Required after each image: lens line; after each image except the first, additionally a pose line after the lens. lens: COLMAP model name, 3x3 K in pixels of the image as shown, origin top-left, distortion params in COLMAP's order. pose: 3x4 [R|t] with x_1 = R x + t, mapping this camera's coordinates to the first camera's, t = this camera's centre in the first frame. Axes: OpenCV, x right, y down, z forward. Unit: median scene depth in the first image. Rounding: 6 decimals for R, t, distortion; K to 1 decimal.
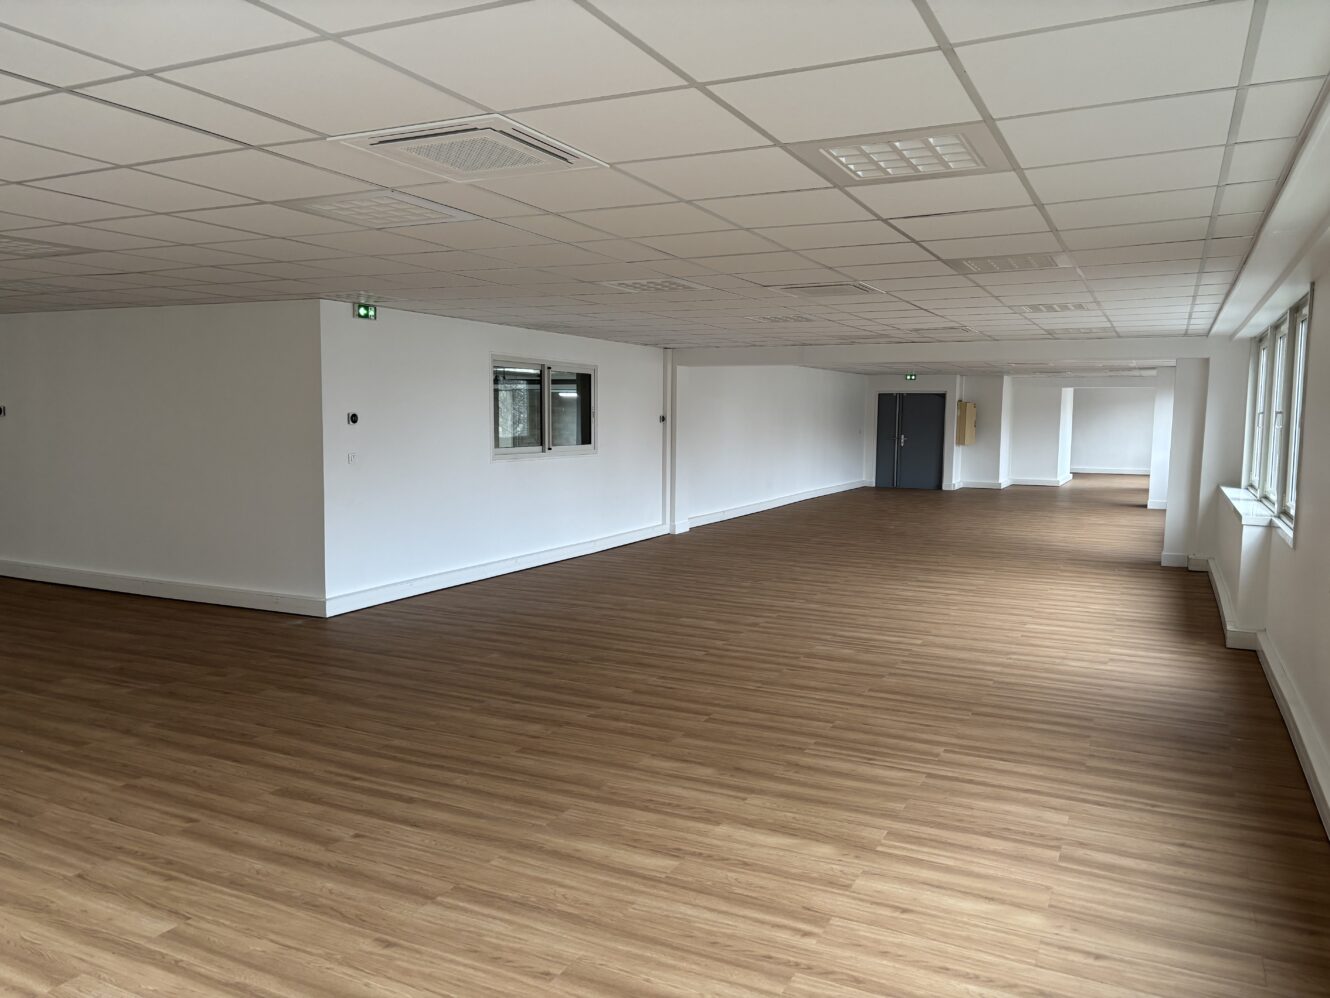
lens RADIAL K [[1013.2, 0, 661.4], [0, 1013.2, 494.1], [0, 0, 1]] dist [0.021641, -0.001472]
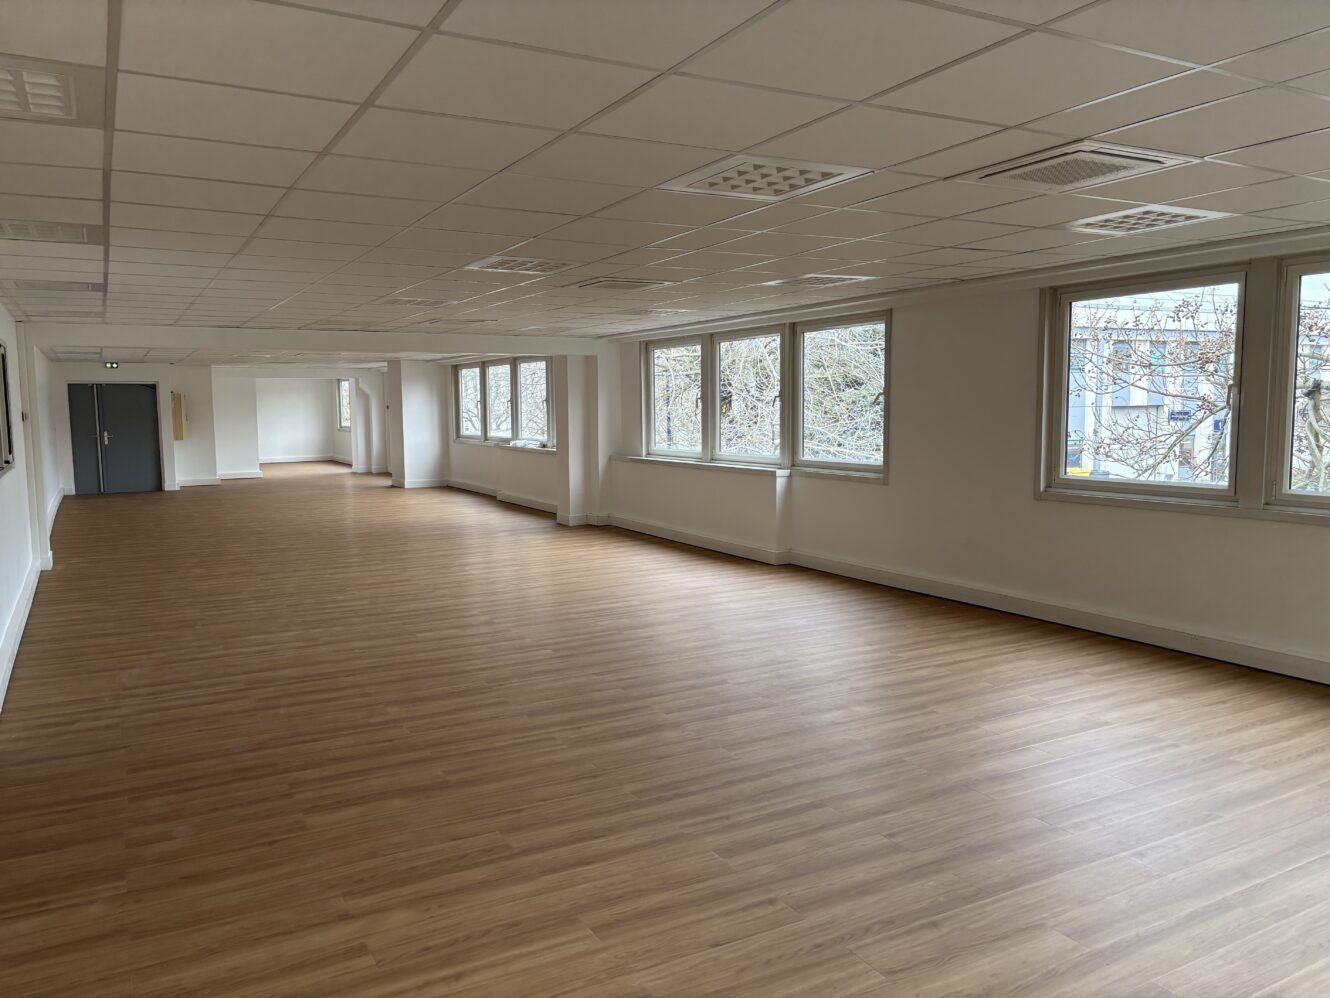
lens RADIAL K [[1013.2, 0, 660.3], [0, 1013.2, 505.3], [0, 0, 1]] dist [0.021641, -0.001472]
pose [[0.567813, -0.103112, 0.816674, -0.971884], [0.086659, 0.994098, 0.065261, -0.052074], [-0.818583, 0.033716, 0.573398, 0.496353]]
